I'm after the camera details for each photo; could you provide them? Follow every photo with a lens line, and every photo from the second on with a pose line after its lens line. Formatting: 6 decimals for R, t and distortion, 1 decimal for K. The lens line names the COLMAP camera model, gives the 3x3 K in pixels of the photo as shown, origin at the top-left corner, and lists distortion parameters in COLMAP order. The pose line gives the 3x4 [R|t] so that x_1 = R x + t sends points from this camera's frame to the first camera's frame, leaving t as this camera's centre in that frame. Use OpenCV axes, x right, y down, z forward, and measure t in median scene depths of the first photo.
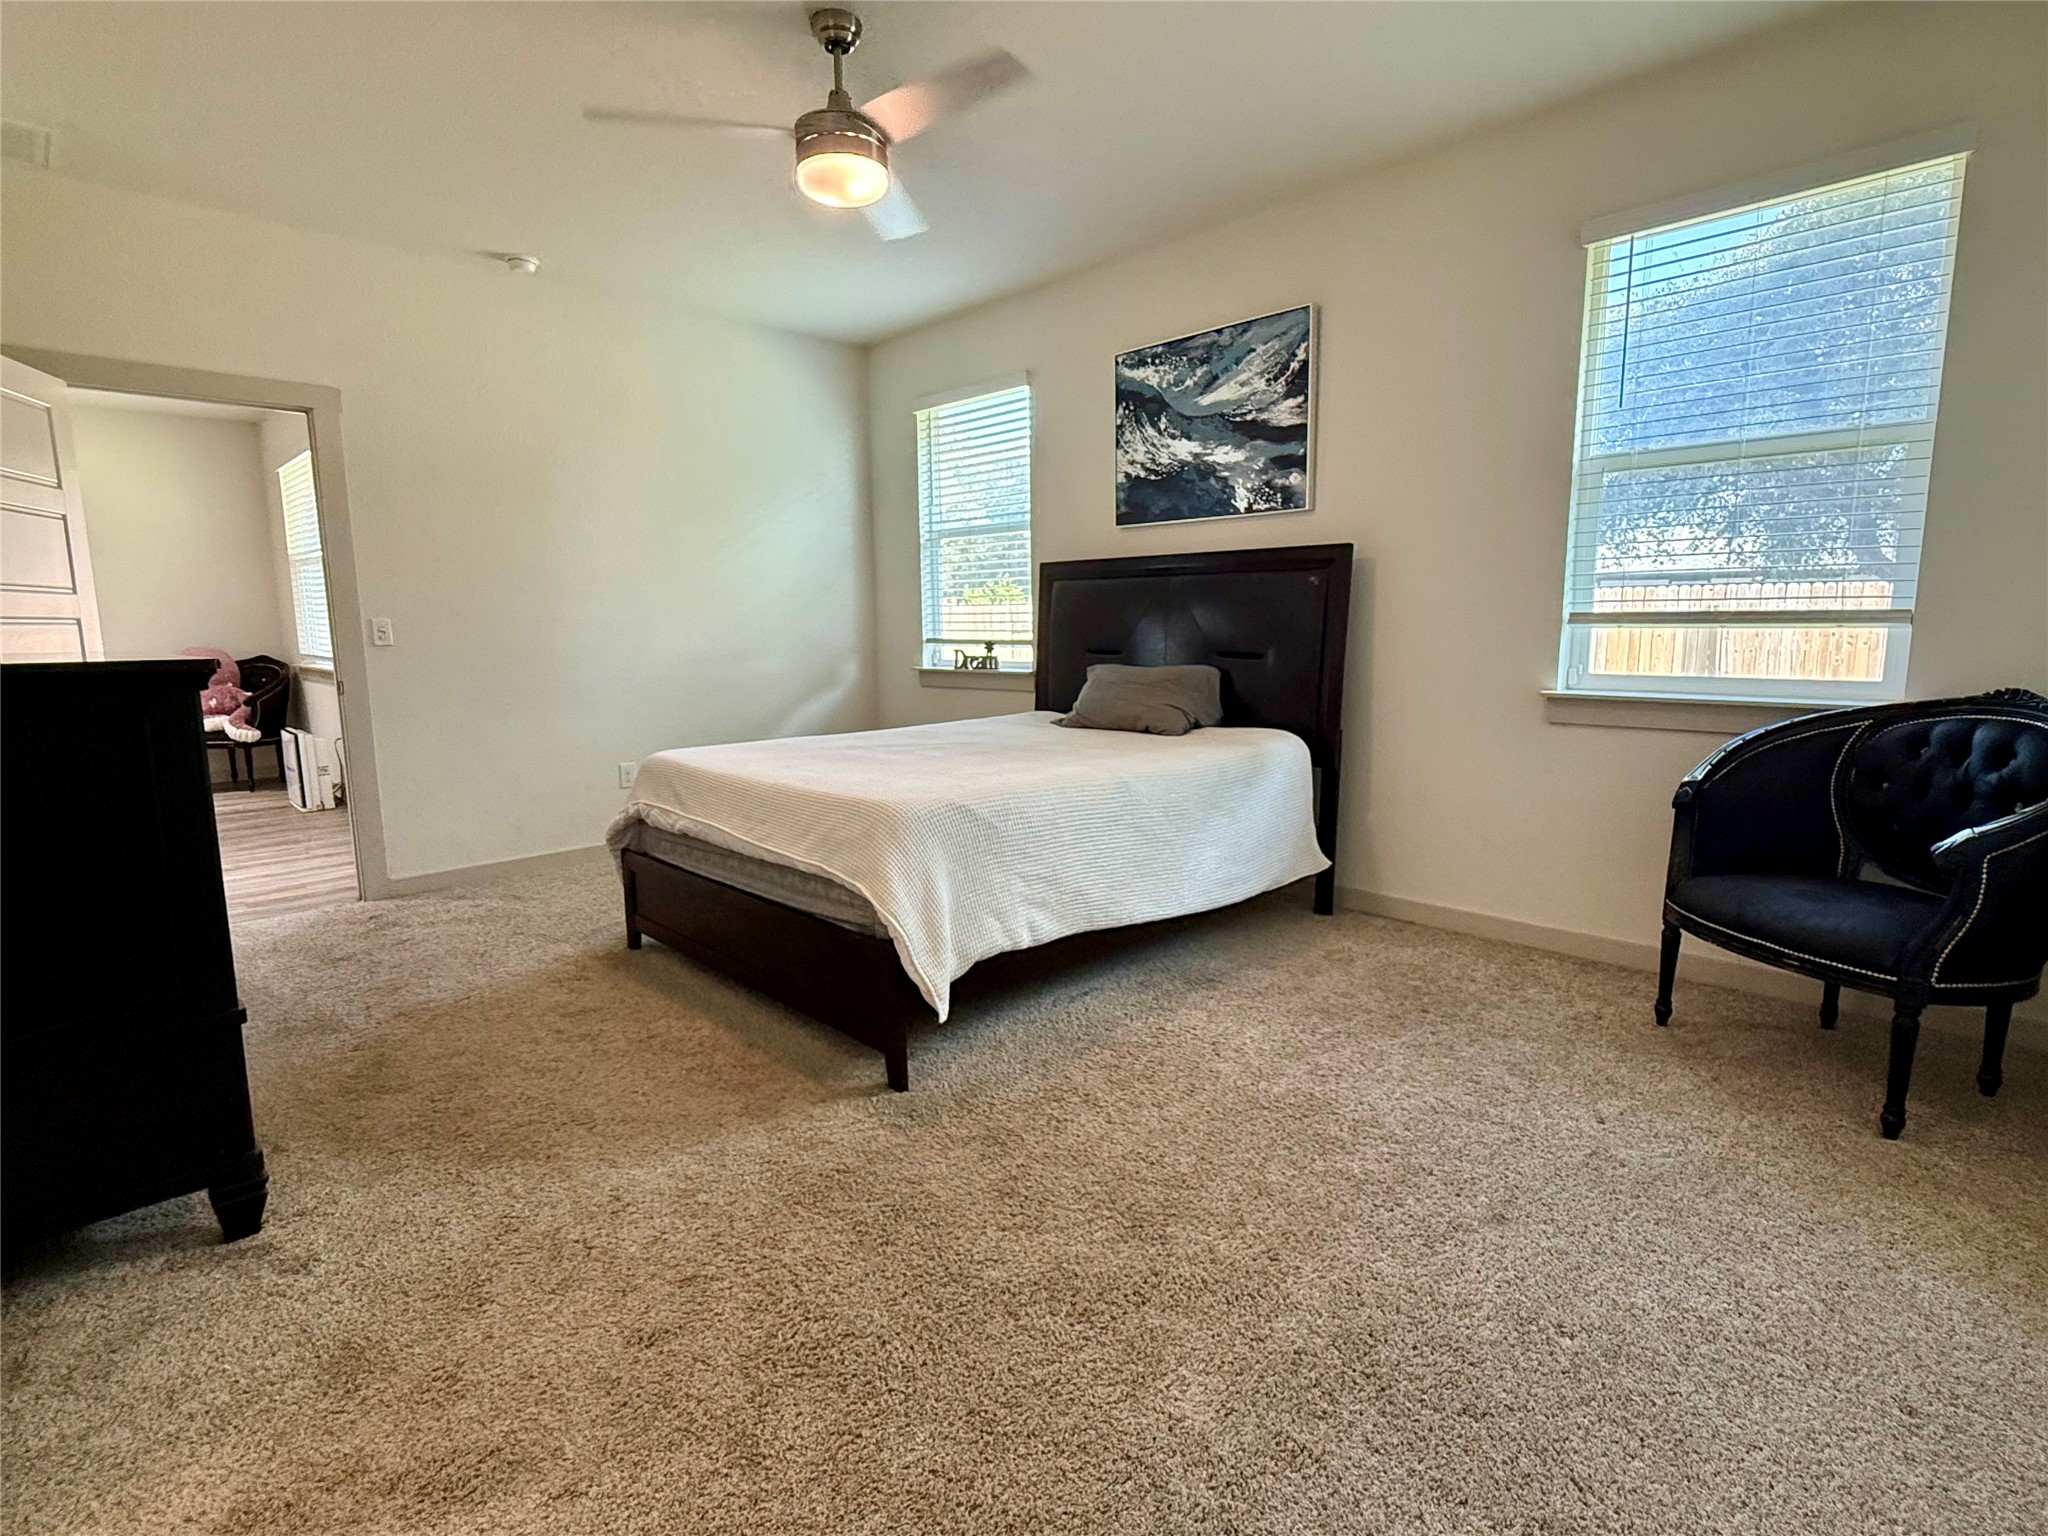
lens RADIAL K [[1045.5, 0, 1018.8], [0, 1045.5, 753.9], [0, 0, 1]] dist [-0.001466, 0.000858]
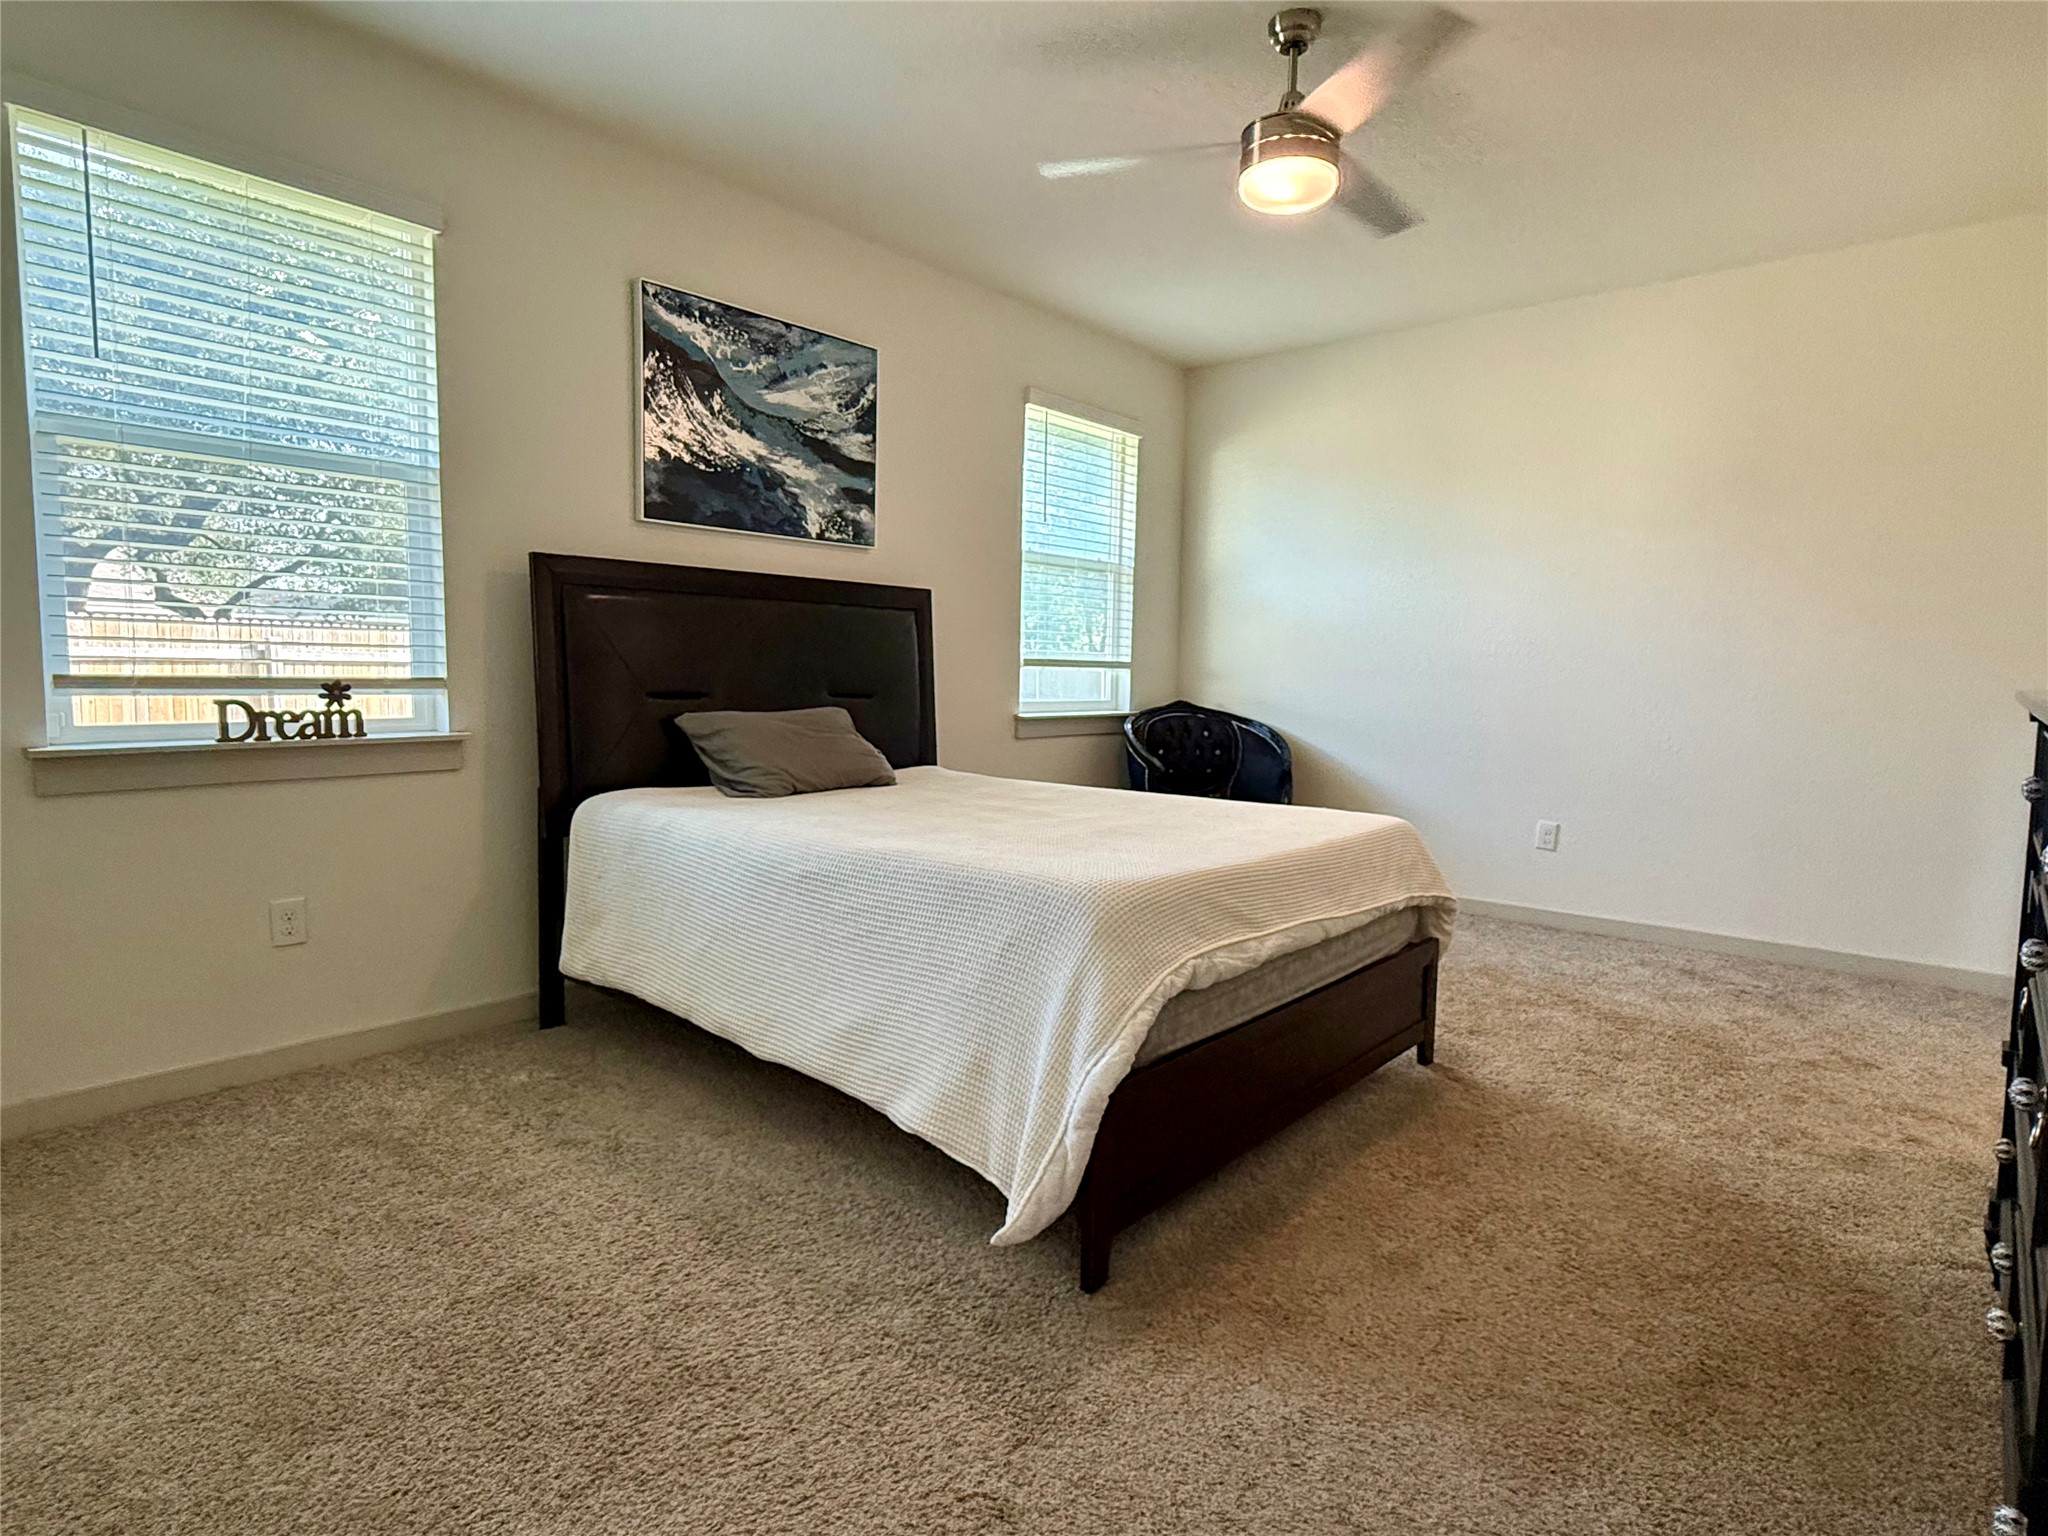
lens RADIAL K [[1047.7, 0, 1019.9], [0, 1047.7, 789.4], [0, 0, 1]] dist [0.003475, 0.000465]
pose [[-0.080774, -0.084419, 0.993151, -0.714033], [0.134366, 0.986389, 0.094772, -0.075315], [-0.987634, 0.141101, -0.068331, 0.898920]]
